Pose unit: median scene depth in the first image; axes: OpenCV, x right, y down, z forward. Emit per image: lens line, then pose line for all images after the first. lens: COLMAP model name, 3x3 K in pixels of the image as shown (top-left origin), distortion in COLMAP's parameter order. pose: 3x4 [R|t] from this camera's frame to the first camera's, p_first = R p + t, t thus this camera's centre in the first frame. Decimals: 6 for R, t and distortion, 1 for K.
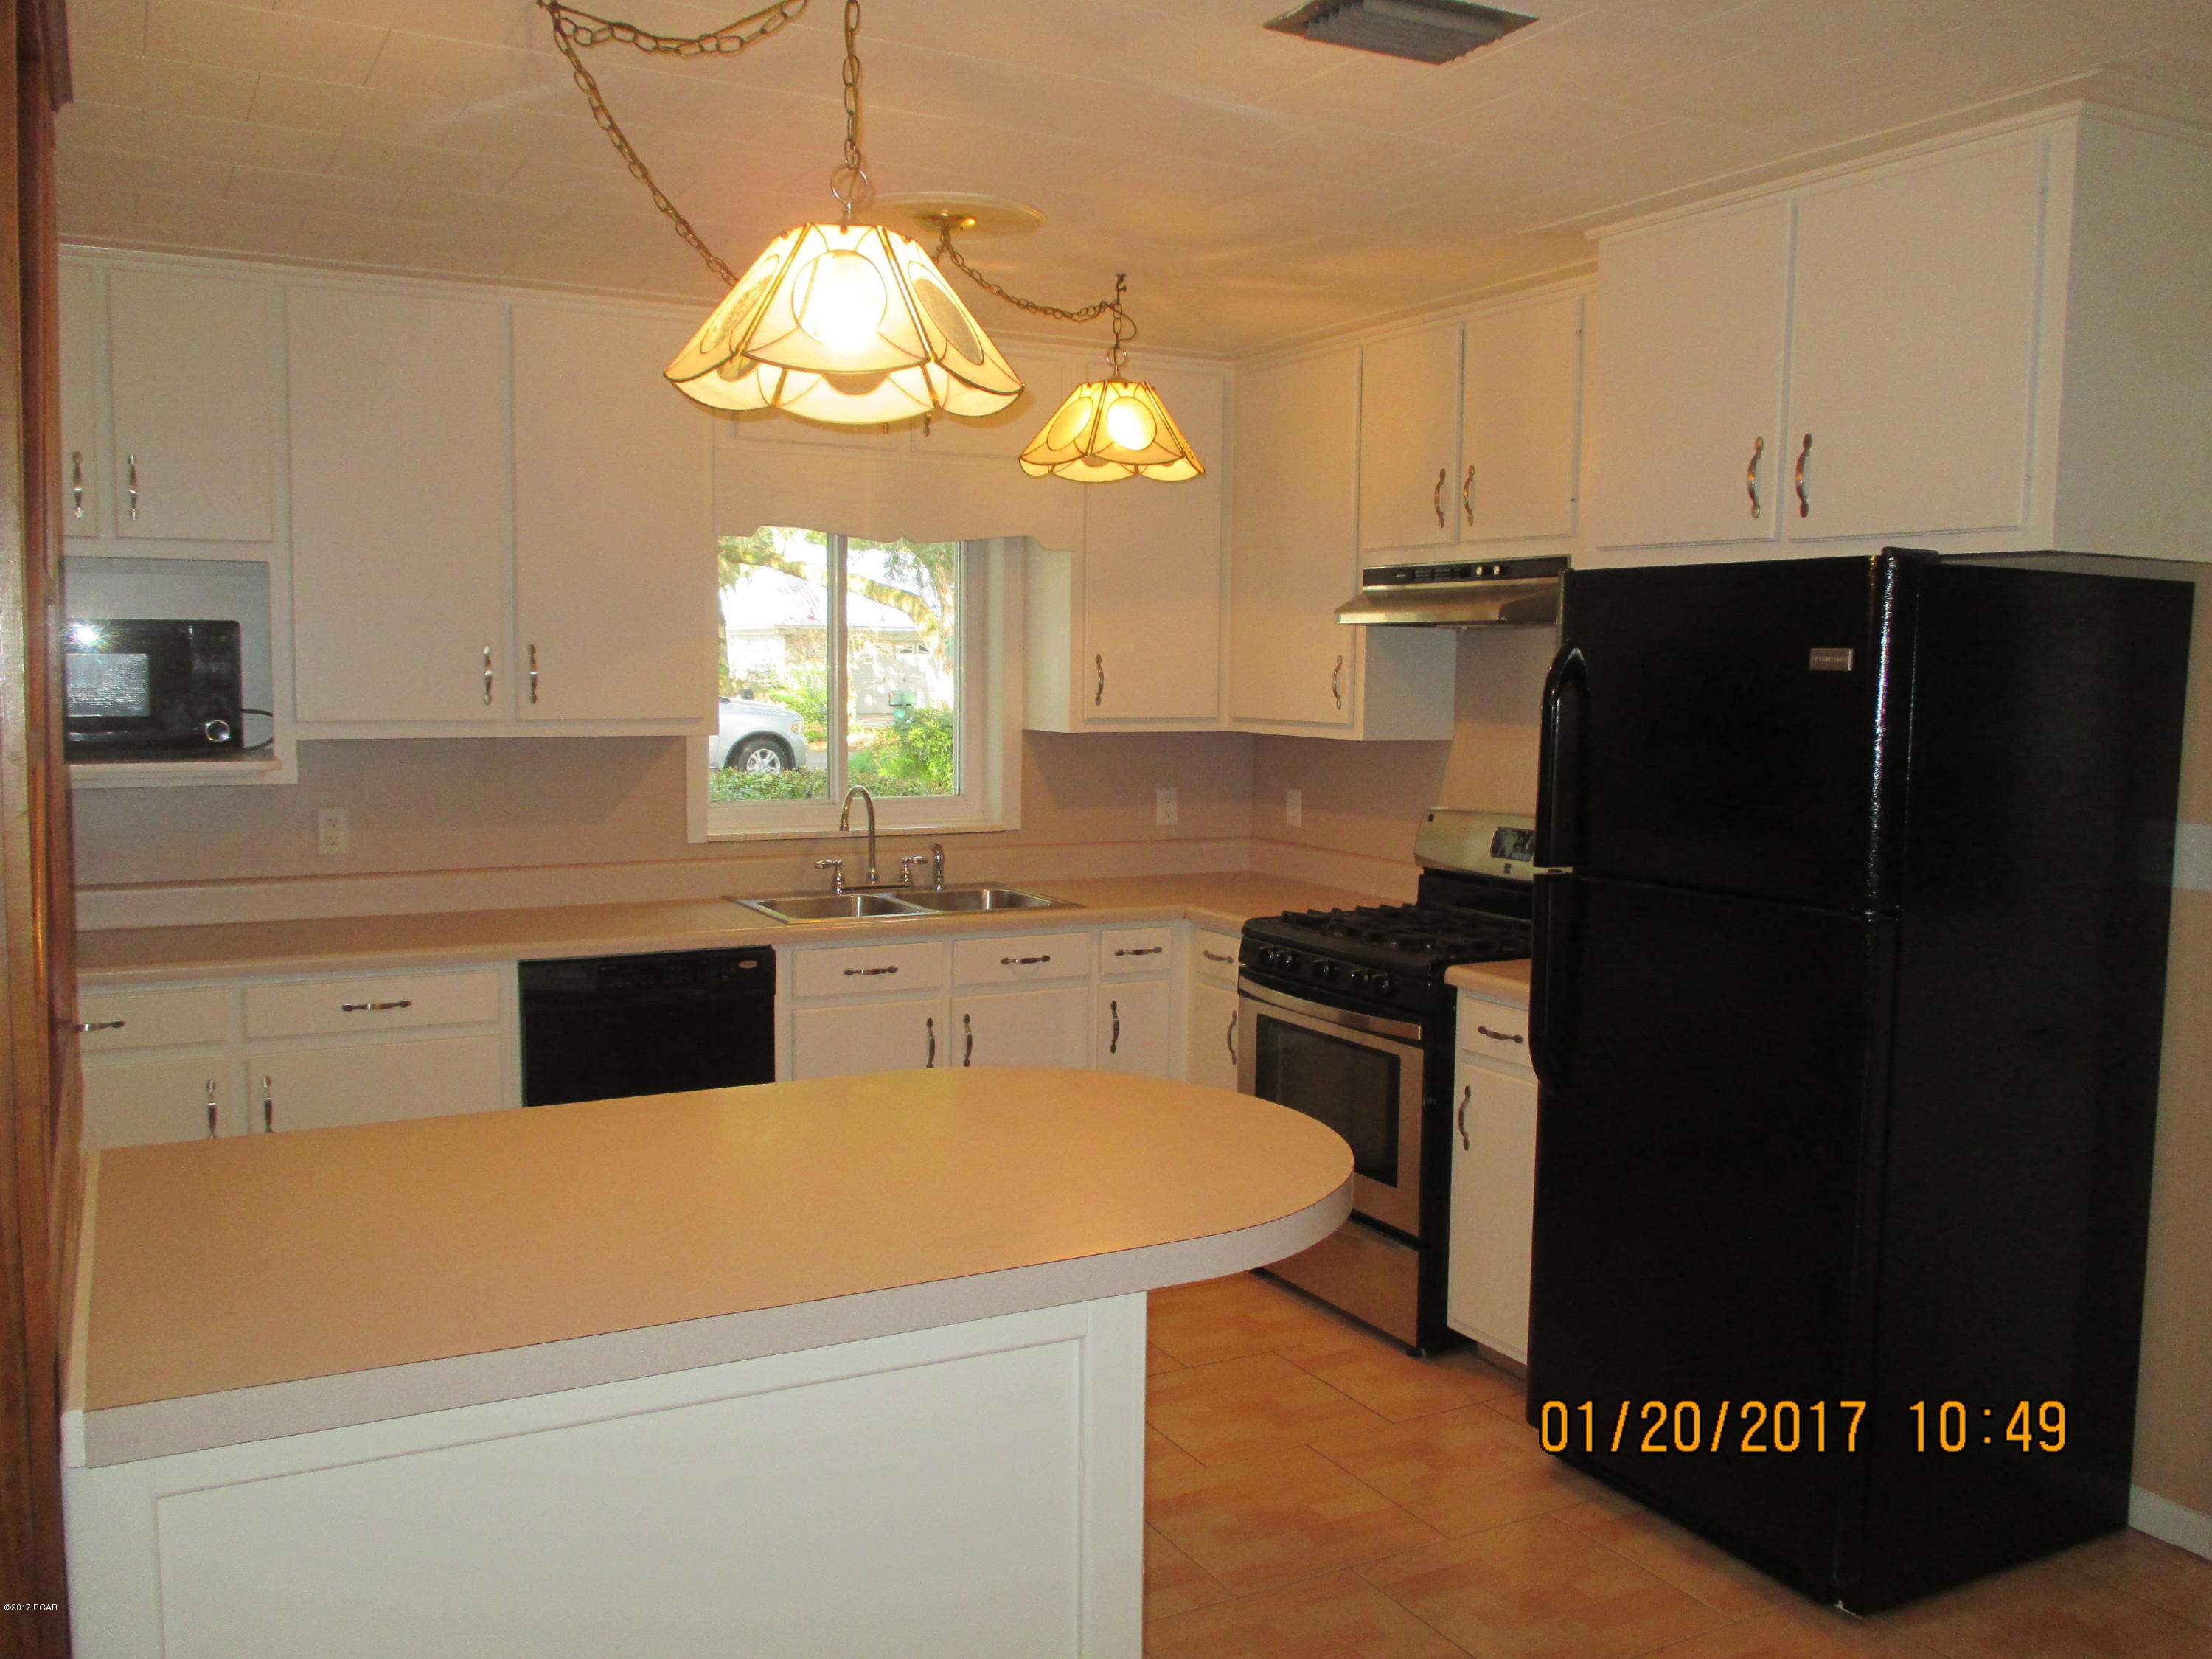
lens RADIAL K [[1844.2, 0, 1106.0], [0, 1844.2, 829.5], [0, 0, 1]] dist [-0.034587, -0.000846]
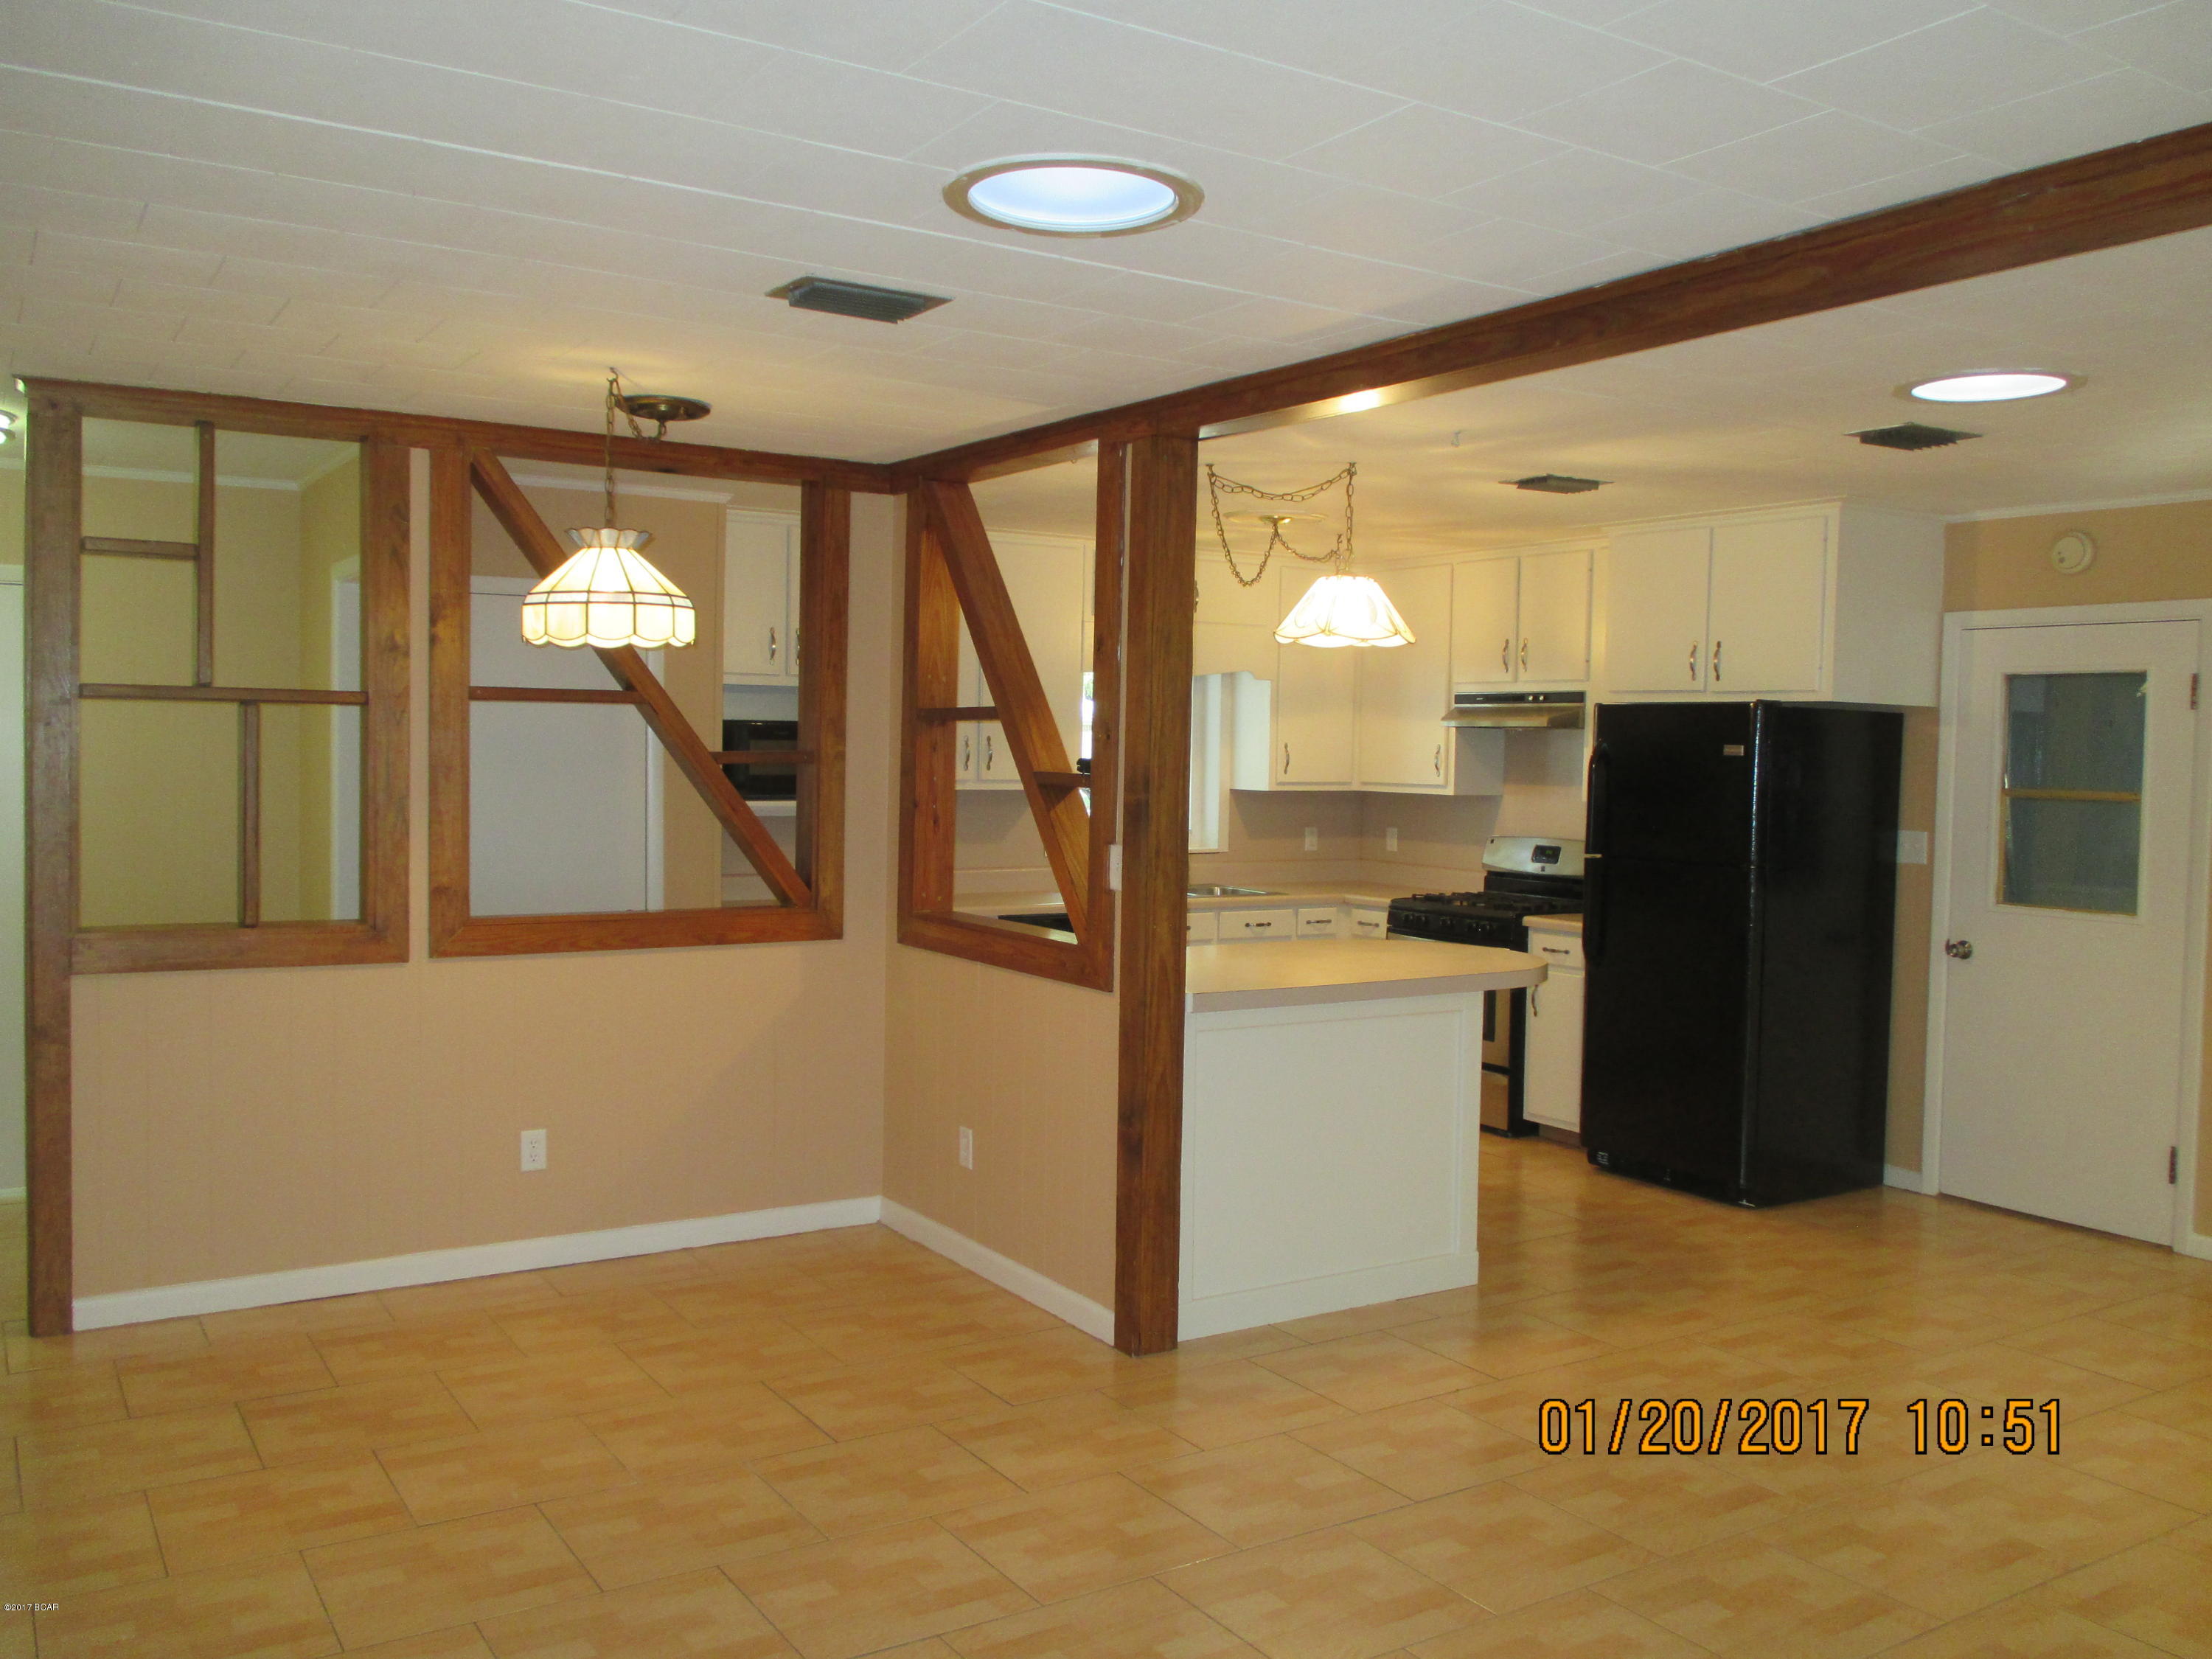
lens RADIAL K [[1844.2, 0, 1106.0], [0, 1844.2, 829.5], [0, 0, 1]] dist [-0.034587, -0.000846]
pose [[0.997872, 0.002604, 0.065155, -0.324076], [0.000158, 0.999103, -0.042351, 0.061554], [-0.065207, 0.042271, 0.996976, -0.741661]]
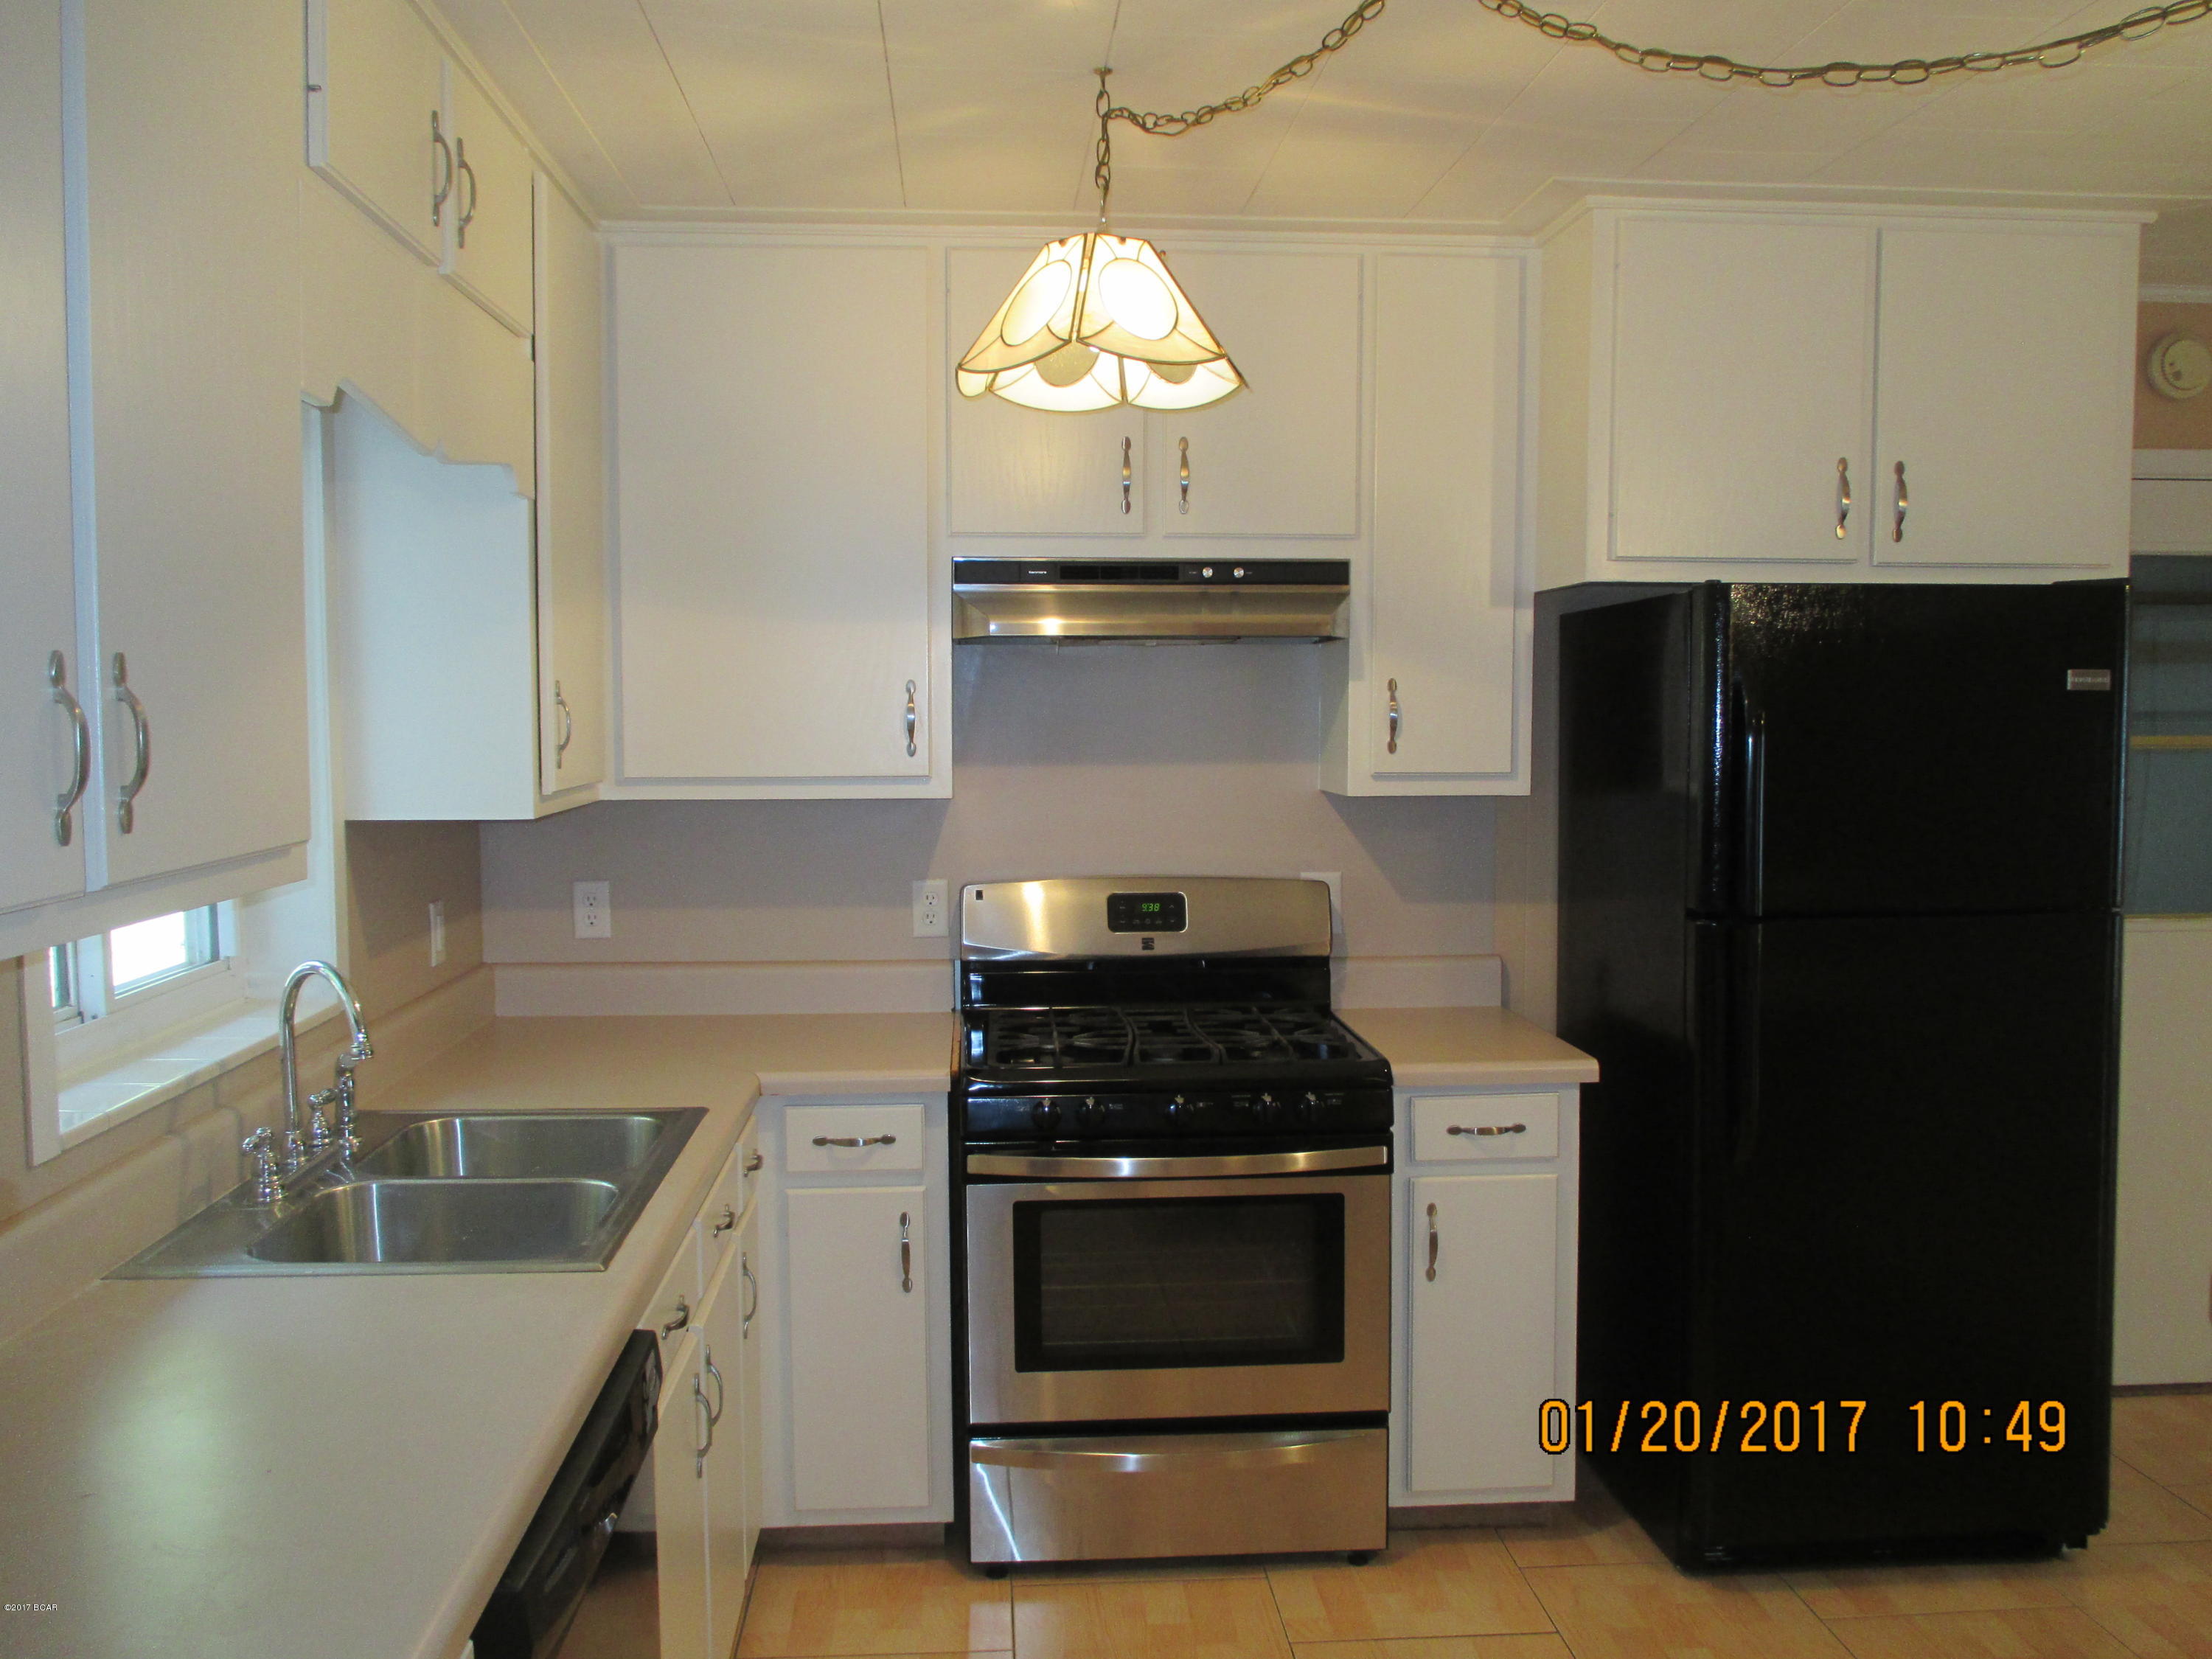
lens RADIAL K [[1804.2, 0, 1102.5], [0, 1804.2, 835.1], [0, 0, 1]] dist [-0.032891, -0.000406]
pose [[0.416341, -0.075734, 0.906049, -0.536914], [0.088384, 0.995176, 0.042570, -0.066058], [-0.904902, 0.062357, 0.421026, 0.733175]]
